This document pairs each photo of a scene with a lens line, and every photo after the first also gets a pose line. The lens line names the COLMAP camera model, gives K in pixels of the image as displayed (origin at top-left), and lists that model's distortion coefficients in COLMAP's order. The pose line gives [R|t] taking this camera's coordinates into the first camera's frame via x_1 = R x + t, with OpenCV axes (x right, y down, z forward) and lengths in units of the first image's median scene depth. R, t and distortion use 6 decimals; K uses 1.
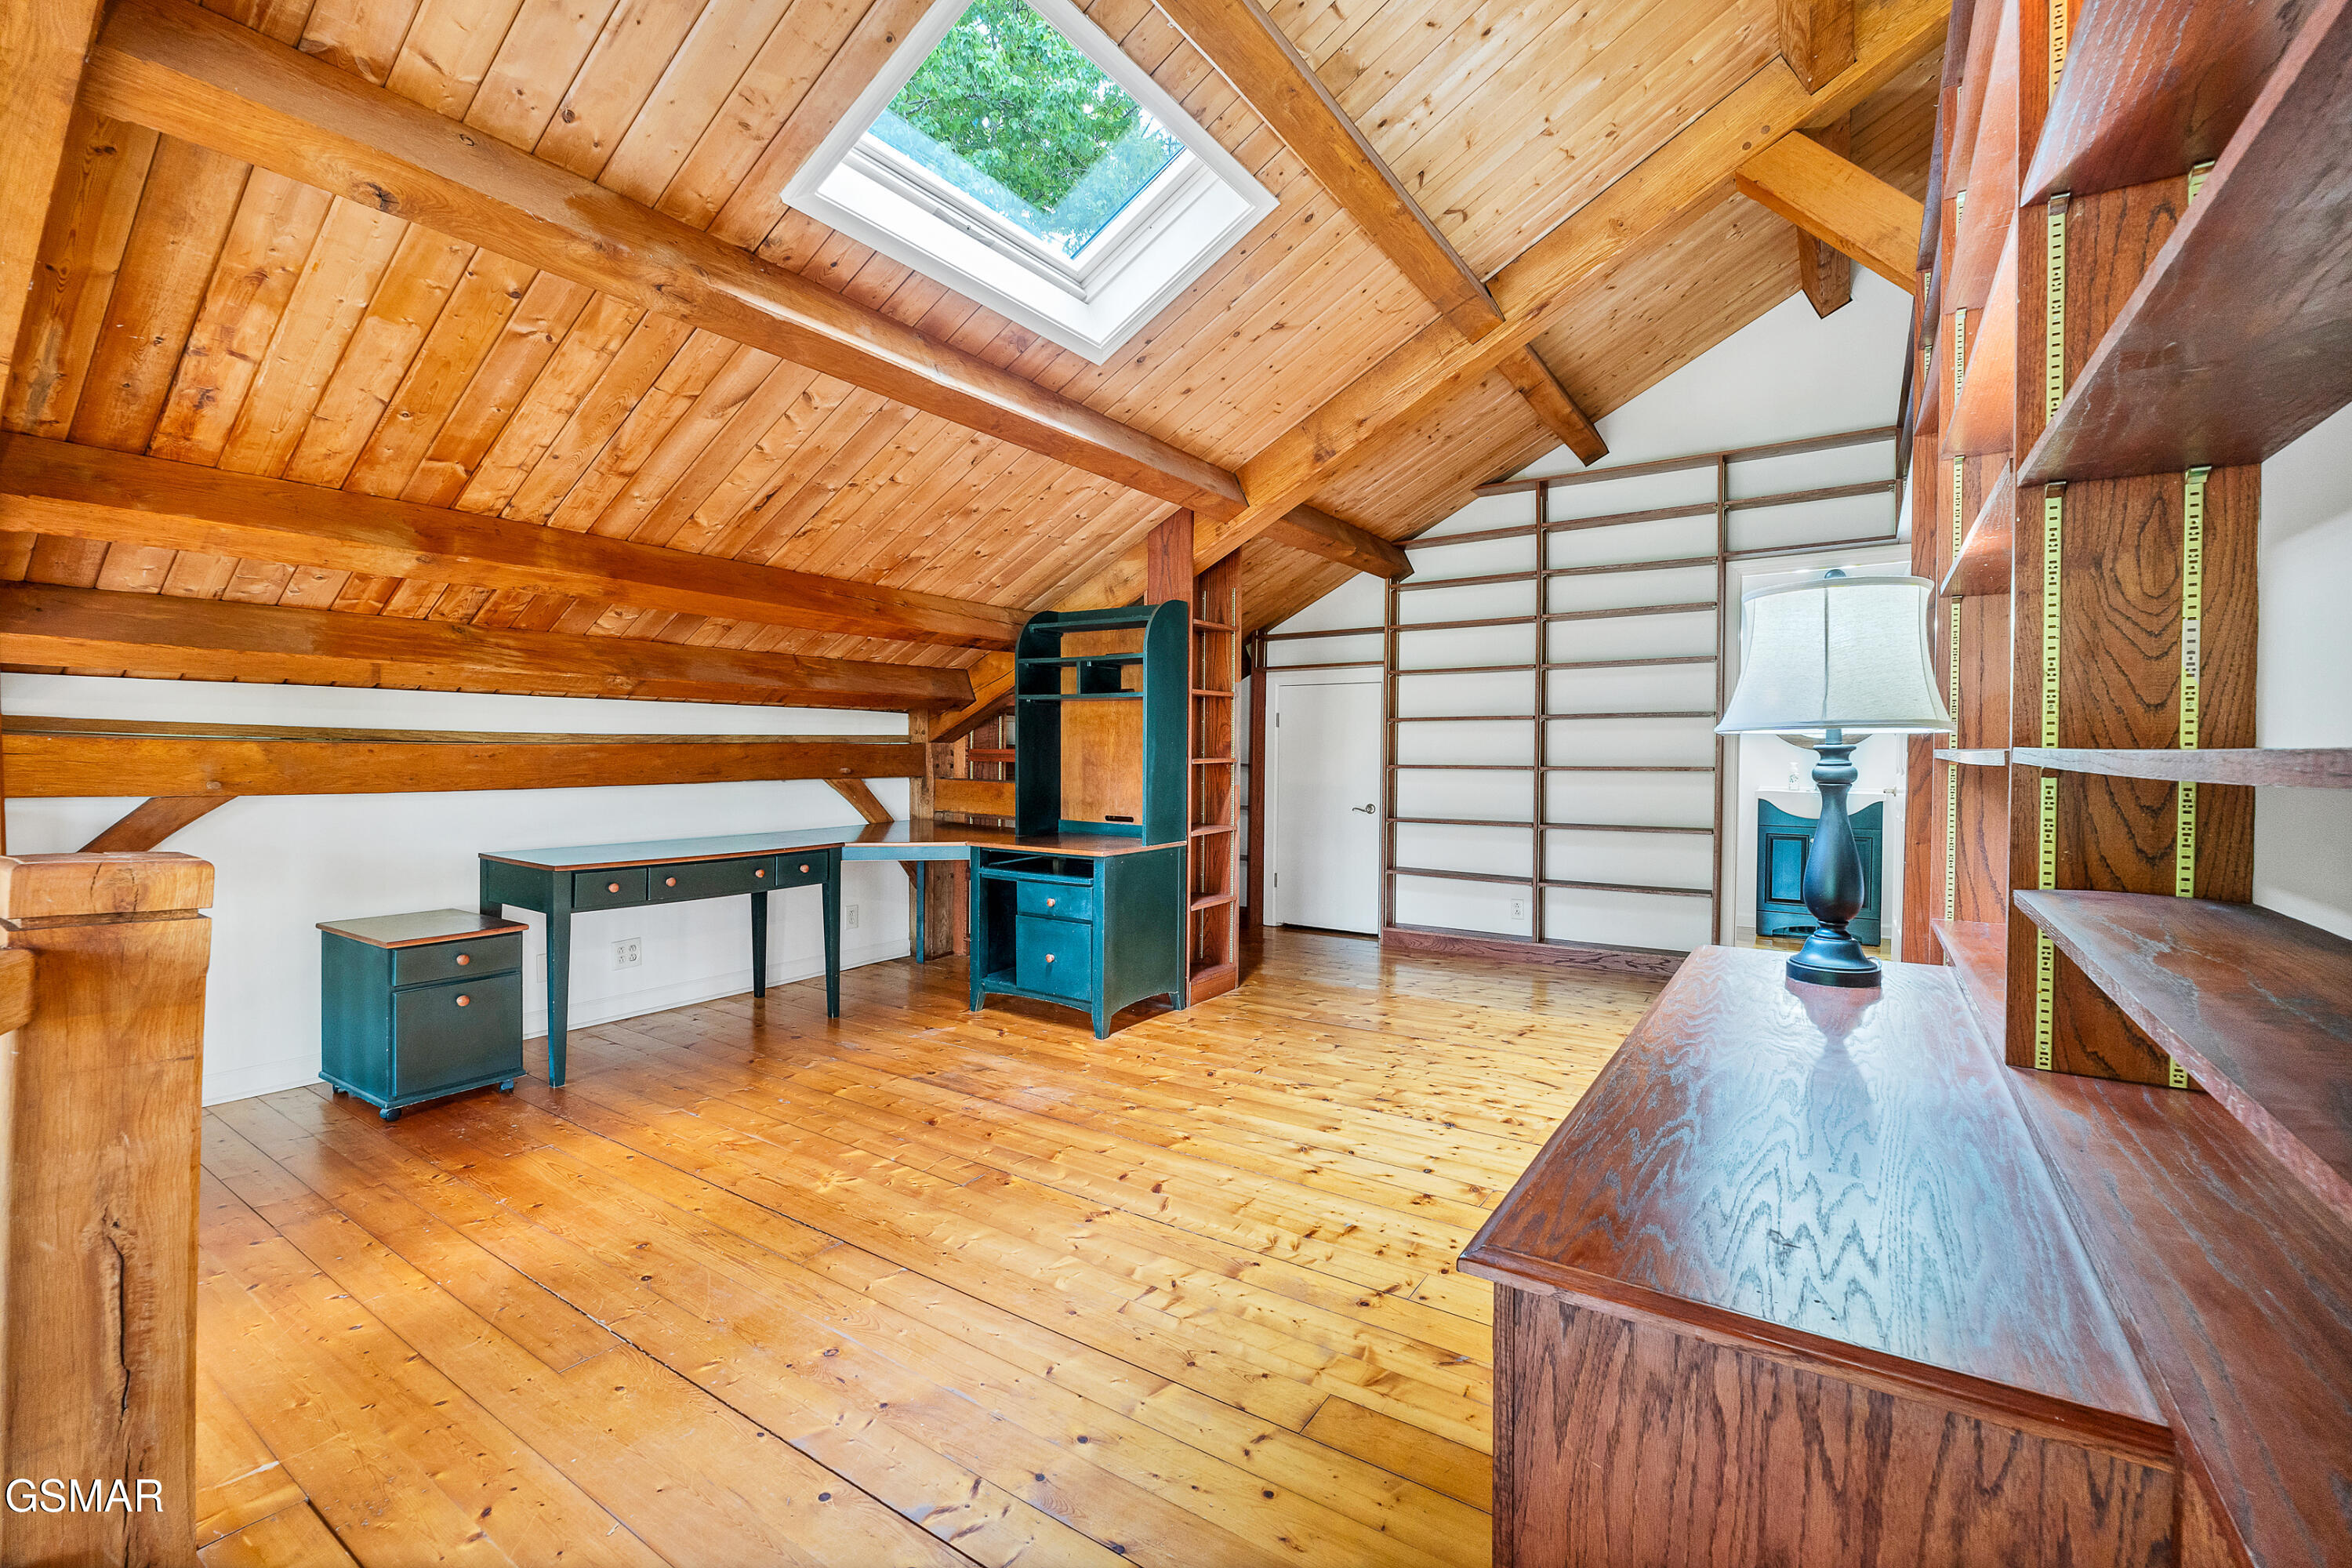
lens RADIAL K [[1013.8, 0, 1177.6], [0, 1013.8, 765.7], [0, 0, 1]] dist [-0.011847, 0.000899]
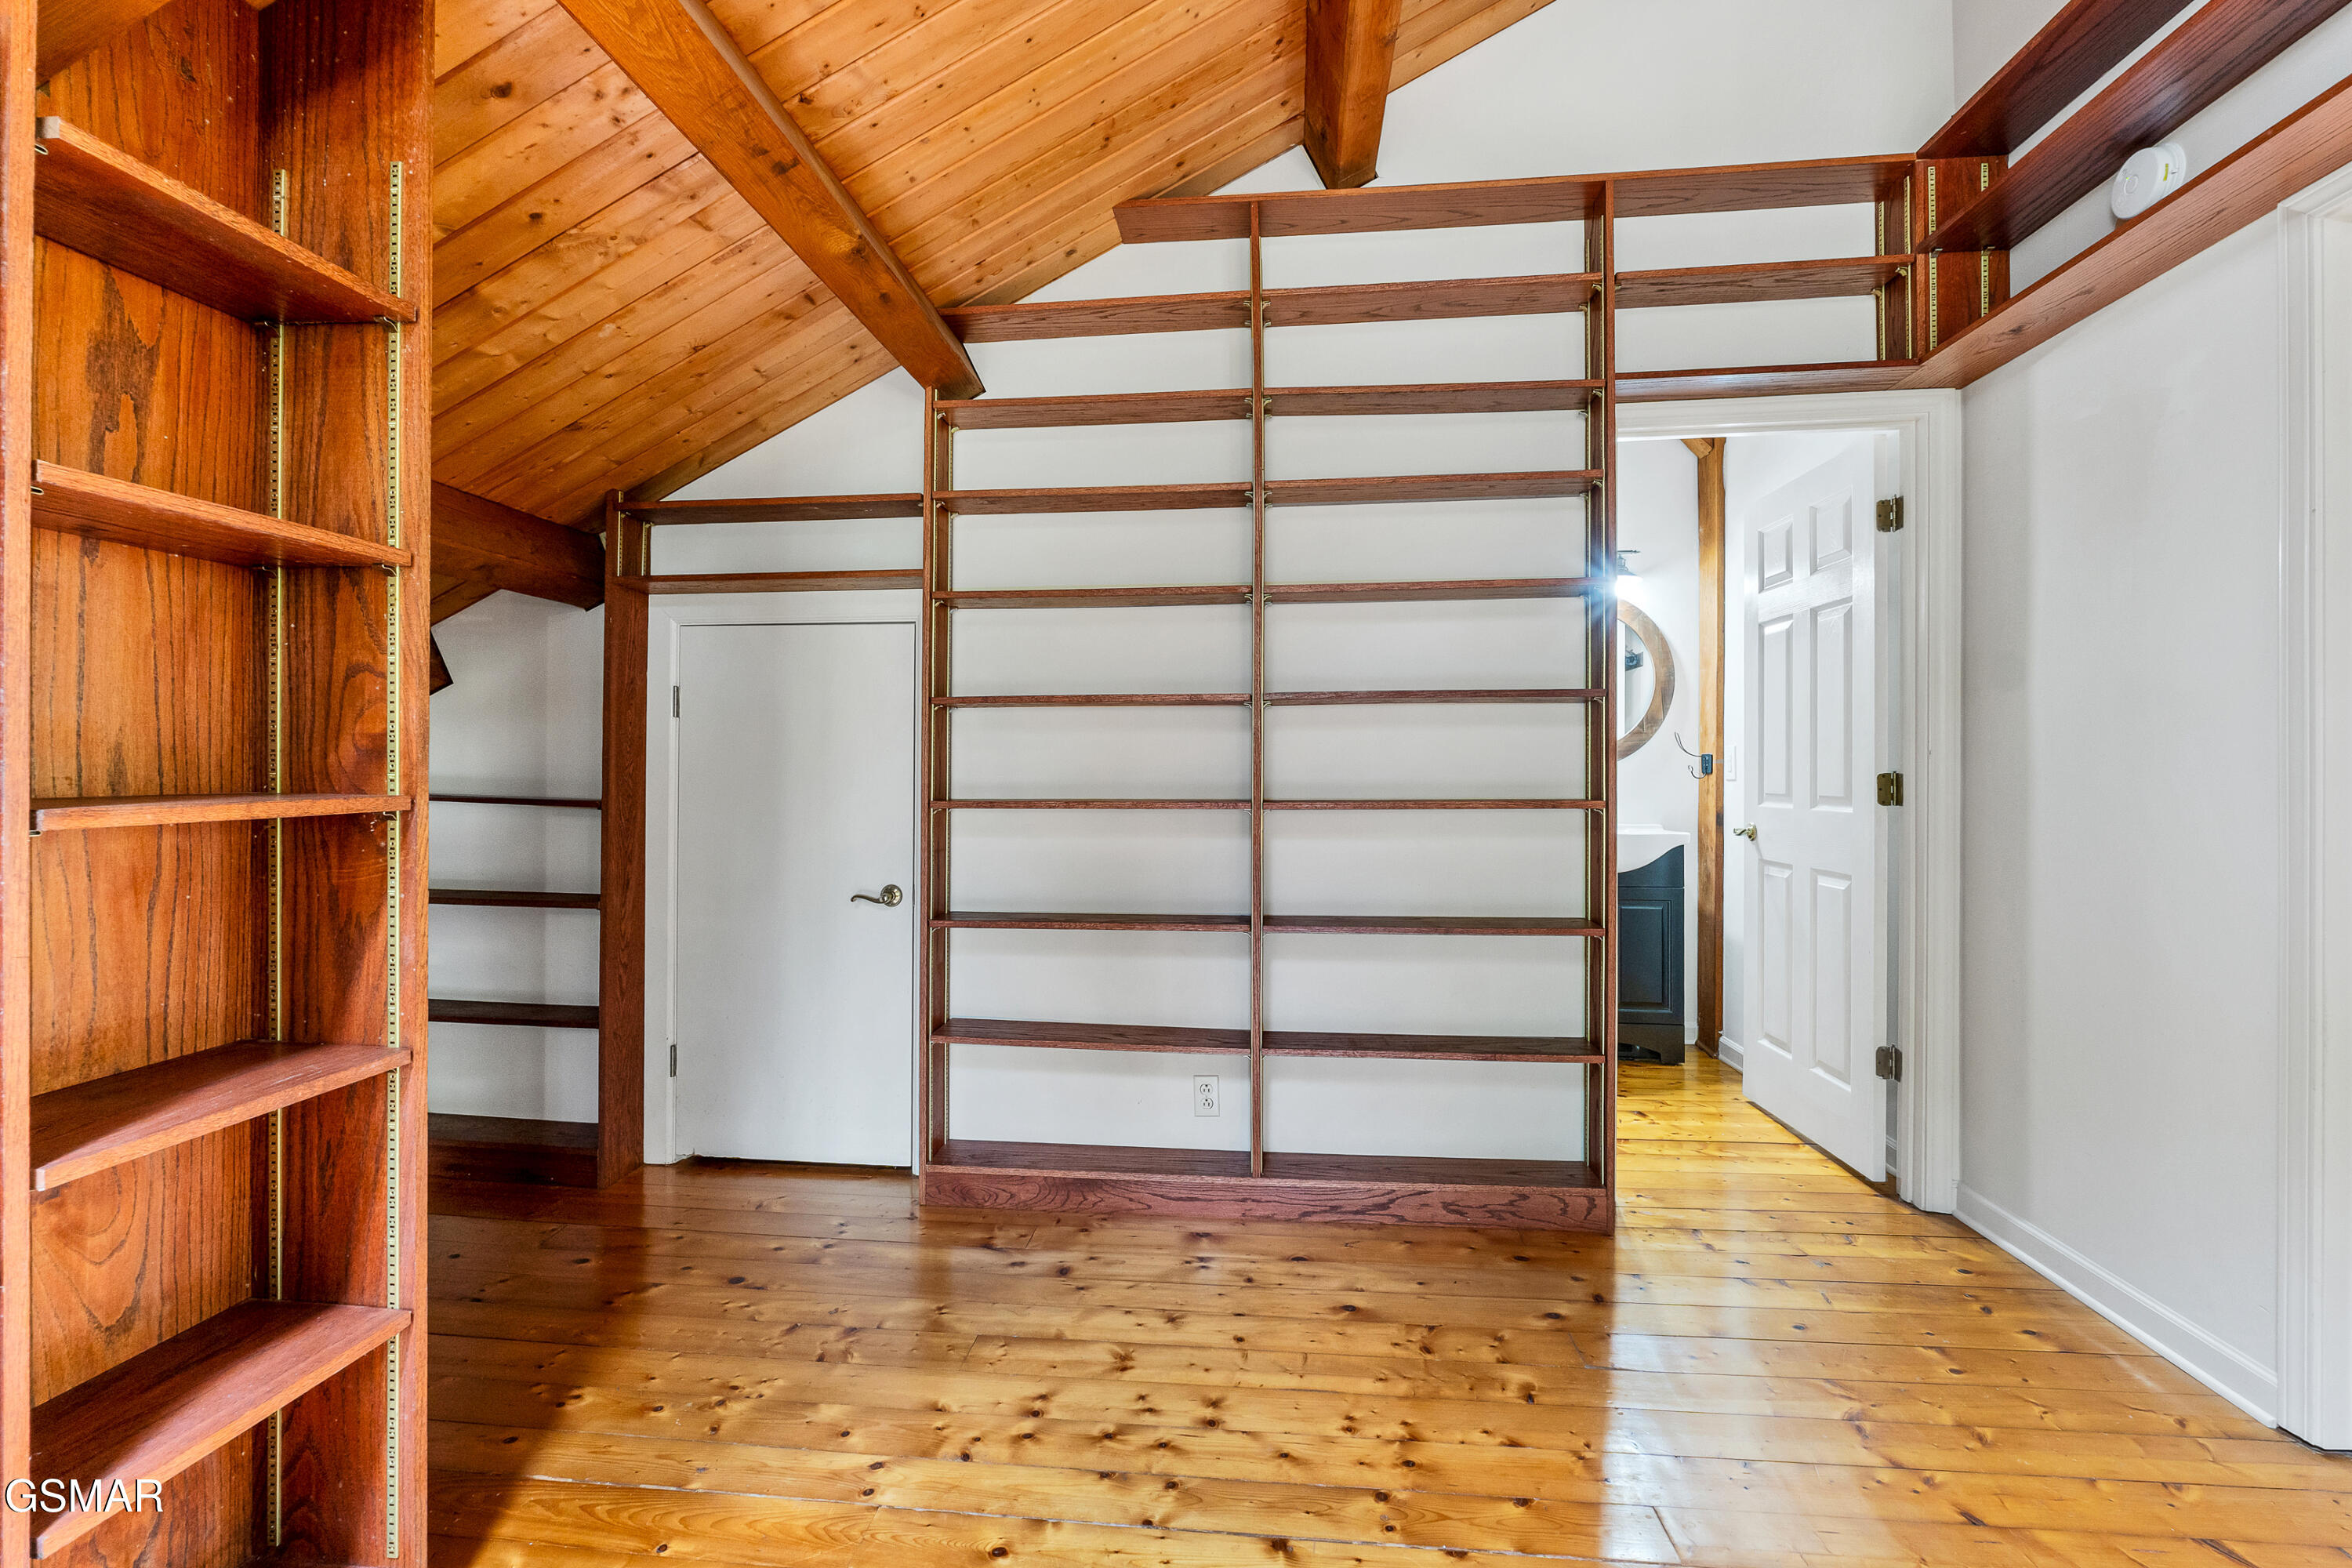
lens RADIAL K [[1013.8, 0, 1173.8], [0, 1013.8, 771.1], [0, 0, 1]] dist [-0.011847, 0.000899]
pose [[0.881905, -0.002323, 0.471421, 0.089528], [0.010867, 0.999822, -0.015404, -0.005954], [-0.471301, 0.018708, 0.881774, 0.549854]]
